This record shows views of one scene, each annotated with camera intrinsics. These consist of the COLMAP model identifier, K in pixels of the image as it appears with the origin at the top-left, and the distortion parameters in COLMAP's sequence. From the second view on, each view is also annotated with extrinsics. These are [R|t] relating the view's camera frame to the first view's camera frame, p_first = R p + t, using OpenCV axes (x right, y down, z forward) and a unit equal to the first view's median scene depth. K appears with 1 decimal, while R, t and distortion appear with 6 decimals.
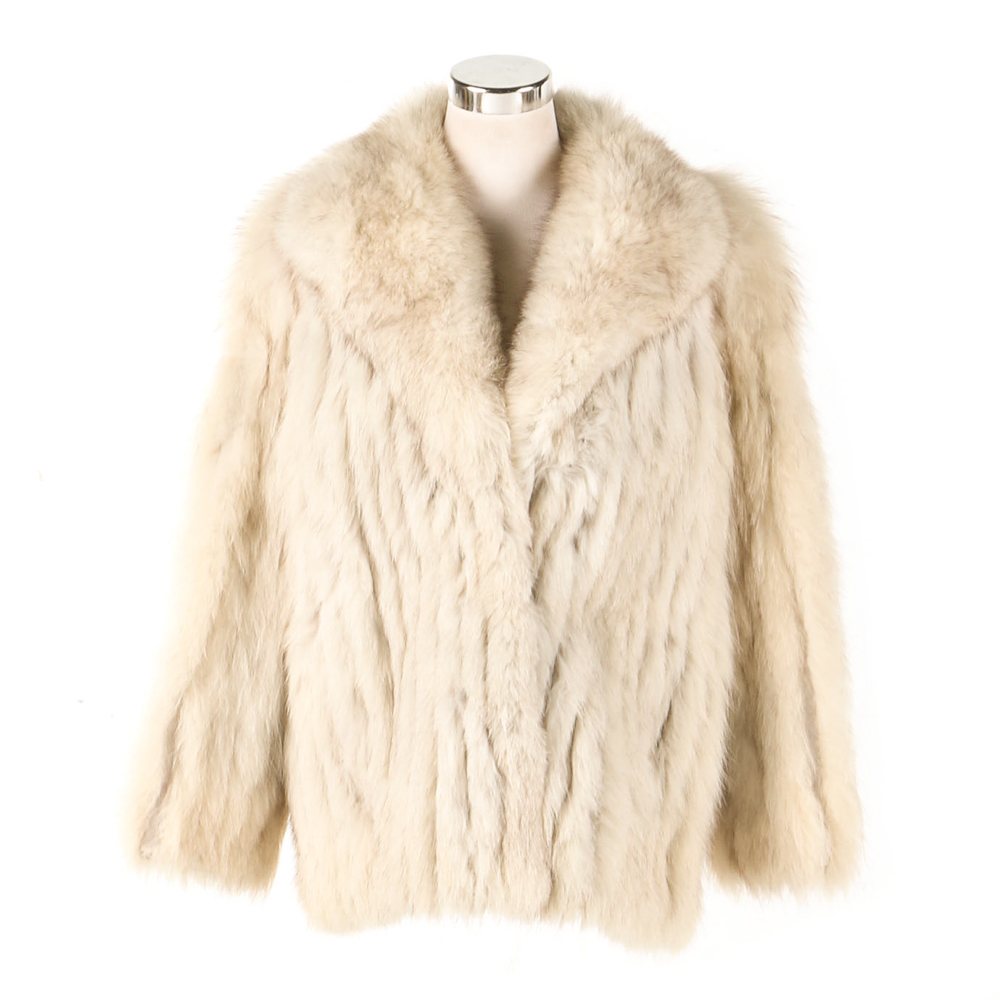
lens RADIAL K [[3346.3, 0, 500.1], [0, 3346.3, 593.6], [0, 0, 1]] dist [-0.003467, -0.335386]
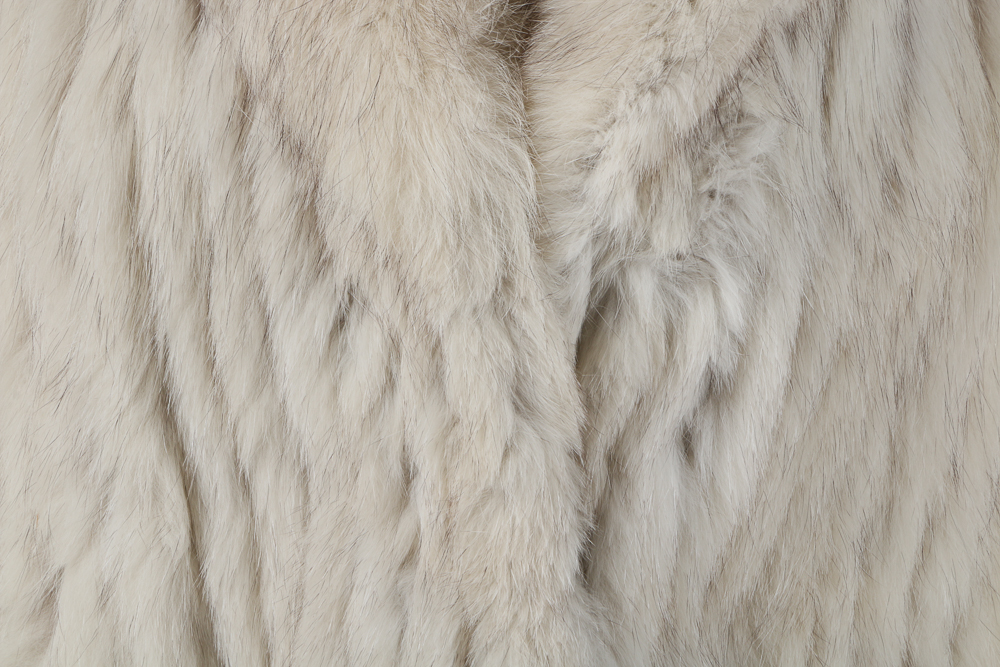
lens RADIAL K [[5862.5, 0, 500.0], [0, 5862.5, 333.5], [0, 0, 1]] dist [1.953269, 2.103349]
pose [[0.999739, 0.019457, 0.012014, -0.009259], [-0.019446, 0.999810, -0.001011, -0.027124], [-0.012031, 0.000778, 0.999927, 0.276137]]
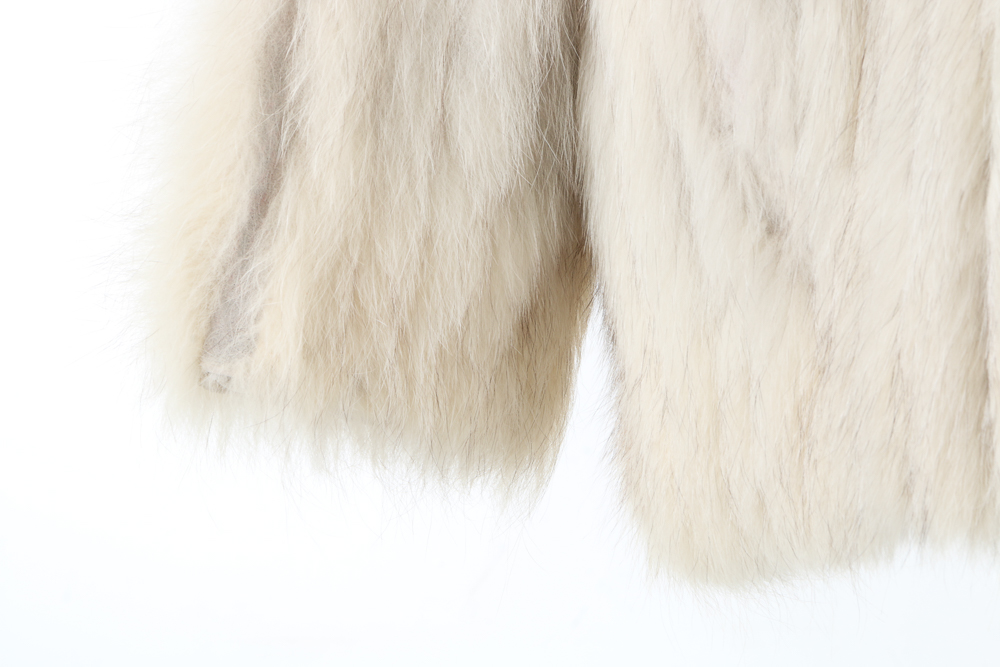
lens RADIAL K [[5862.5, 0, 500.0], [0, 5862.5, 333.5], [0, 0, 1]] dist [1.953269, 2.103349]
pose [[0.994929, -0.007106, -0.100329, -0.007111], [0.013565, 0.997868, 0.063840, 0.031784], [0.099662, -0.064878, 0.992904, 0.354434]]
